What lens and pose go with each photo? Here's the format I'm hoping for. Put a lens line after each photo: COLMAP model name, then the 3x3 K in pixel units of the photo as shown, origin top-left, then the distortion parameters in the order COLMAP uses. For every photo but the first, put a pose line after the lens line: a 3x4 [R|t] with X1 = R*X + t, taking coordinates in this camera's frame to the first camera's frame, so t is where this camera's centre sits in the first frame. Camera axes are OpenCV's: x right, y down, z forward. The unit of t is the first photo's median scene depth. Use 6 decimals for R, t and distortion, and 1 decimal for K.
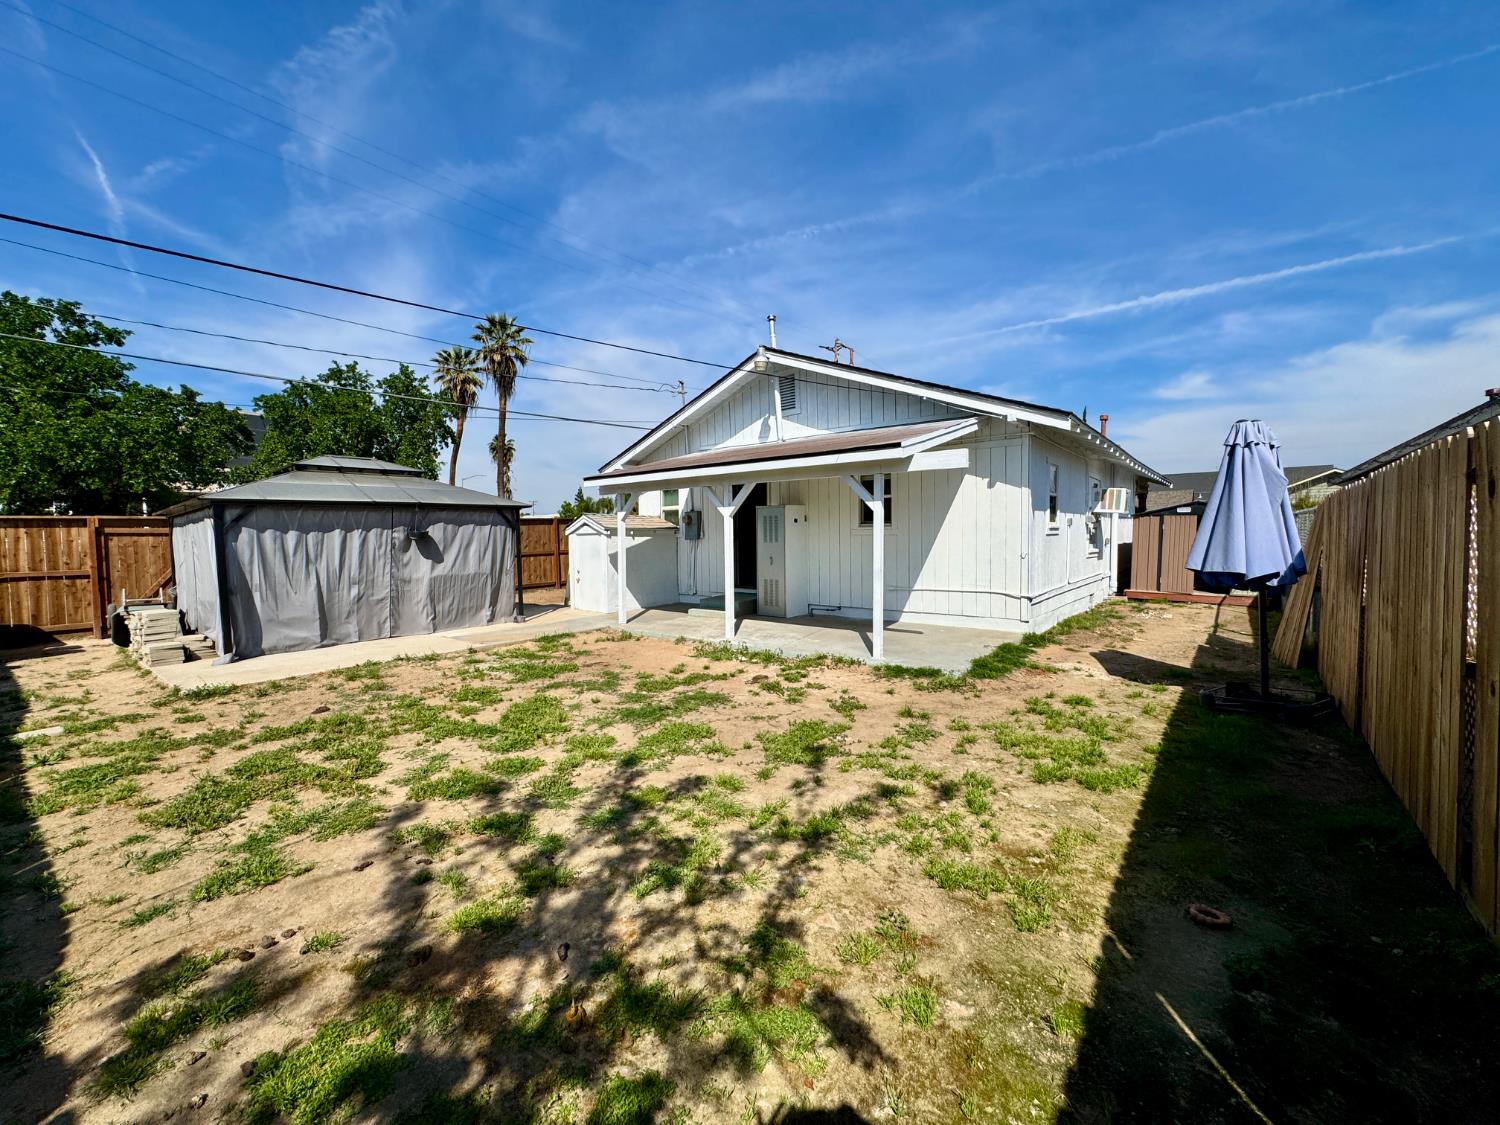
lens RADIAL K [[599.5, 0, 752.6], [0, 599.5, 568.3], [0, 0, 1]] dist [0.000155, -0.000052]
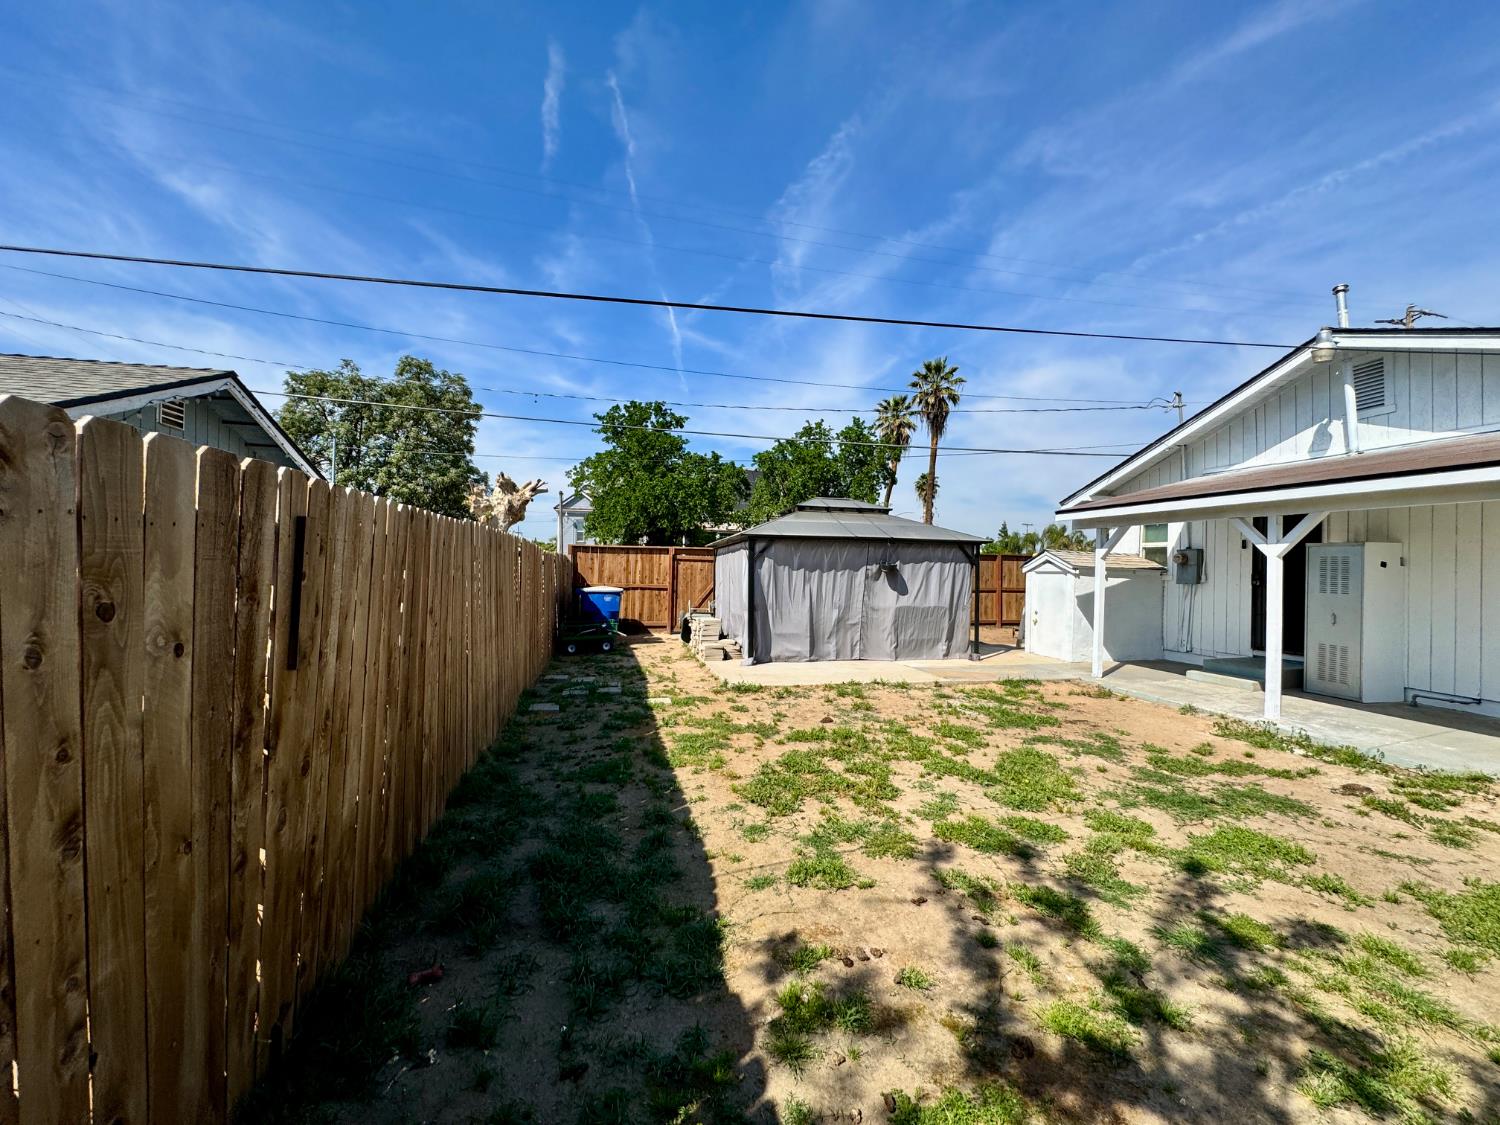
lens RADIAL K [[601.3, 0, 752.2], [0, 601.3, 561.2], [0, 0, 1]] dist [-0.000782, 0.000233]
pose [[0.789045, 0.026297, -0.613772, -0.108086], [-0.069445, 0.996498, -0.046582, 0.000698], [0.610397, 0.079378, 0.788108, 0.001026]]
